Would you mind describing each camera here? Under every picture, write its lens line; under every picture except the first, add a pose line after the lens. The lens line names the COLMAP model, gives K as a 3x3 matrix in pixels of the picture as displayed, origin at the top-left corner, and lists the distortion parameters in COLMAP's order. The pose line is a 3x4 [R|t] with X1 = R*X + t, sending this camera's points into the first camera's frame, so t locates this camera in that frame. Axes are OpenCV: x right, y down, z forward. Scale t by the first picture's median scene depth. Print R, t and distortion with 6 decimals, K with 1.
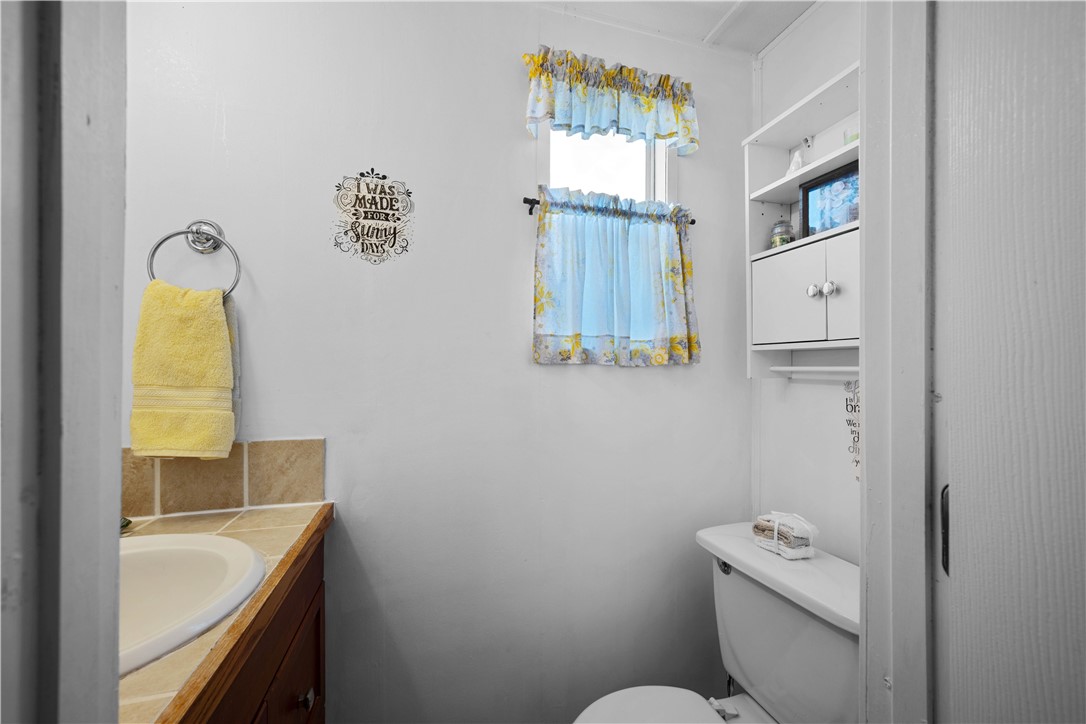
lens RADIAL K [[431.2, 0, 545.1], [0, 431.2, 366.4], [0, 0, 1]] dist [0.000255, -0.000179]
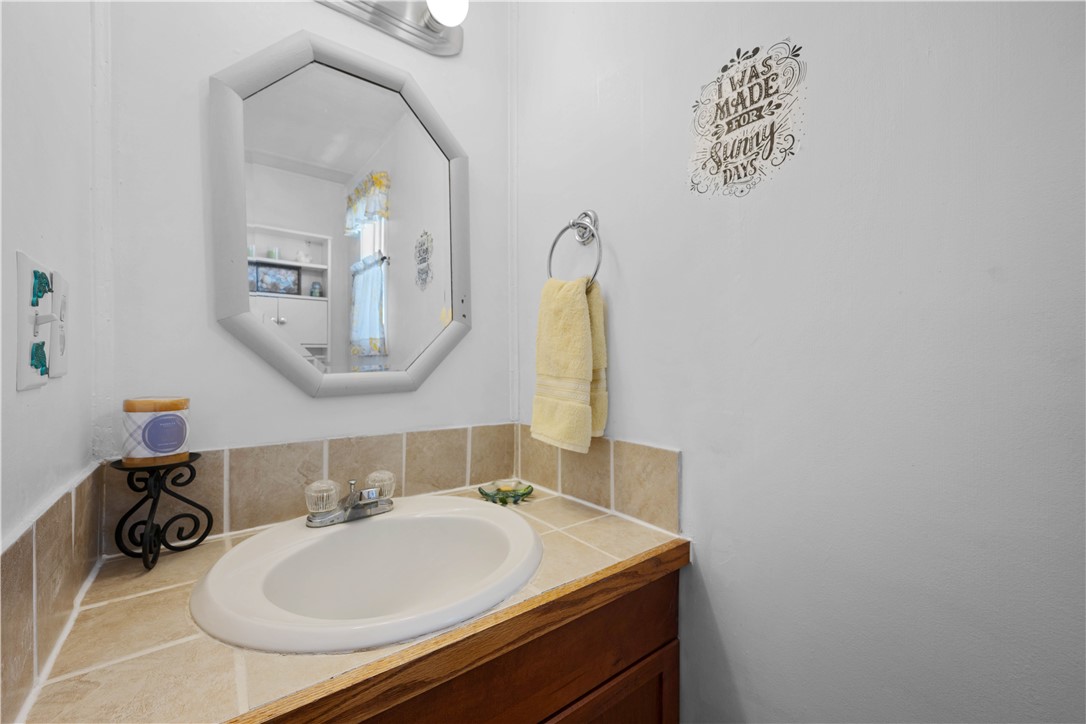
lens RADIAL K [[431.2, 0, 541.7], [0, 431.2, 365.1], [0, 0, 1]] dist [0.000255, -0.000179]
pose [[0.384744, 0.005126, -0.923009, 0.087806], [0.007055, 0.999939, 0.008494, 0.007914], [0.922996, -0.009780, 0.384685, 0.481193]]
